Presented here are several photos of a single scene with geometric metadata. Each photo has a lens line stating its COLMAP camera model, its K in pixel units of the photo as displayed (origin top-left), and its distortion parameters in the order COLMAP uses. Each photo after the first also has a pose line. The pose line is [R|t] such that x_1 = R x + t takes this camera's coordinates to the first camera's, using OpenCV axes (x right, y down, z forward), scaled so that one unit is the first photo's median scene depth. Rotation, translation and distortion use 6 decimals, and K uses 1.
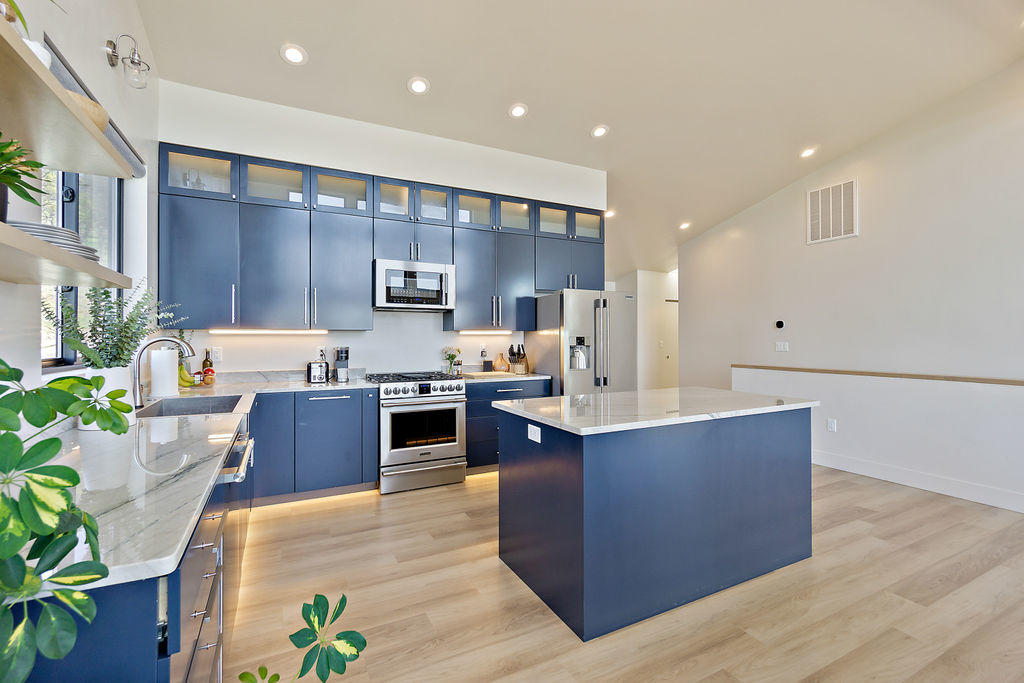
lens RADIAL K [[444.3, 0, 518.8], [0, 444.3, 335.3], [0, 0, 1]] dist [-0.001936, 0.000111]
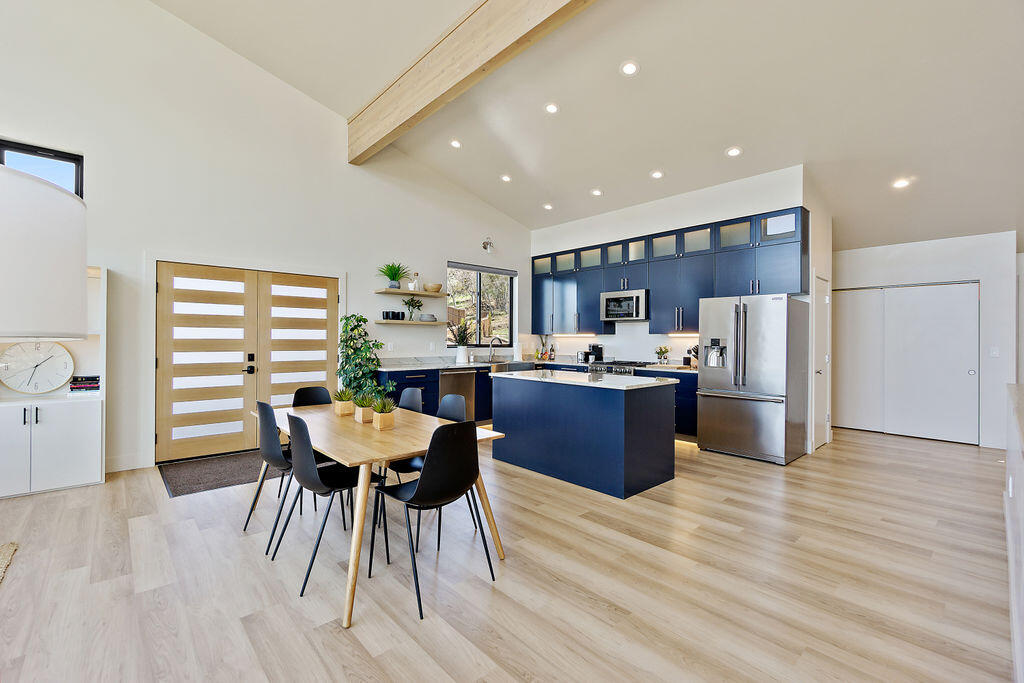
lens RADIAL K [[441.7, 0, 505.0], [0, 441.7, 337.3], [0, 0, 1]] dist [-0.000886, -0.000212]
pose [[0.260972, 0.001108, -0.965346, 1.208199], [-0.002273, 0.999997, 0.000533, -0.000022], [0.965344, 0.002055, 0.260974, 0.189143]]
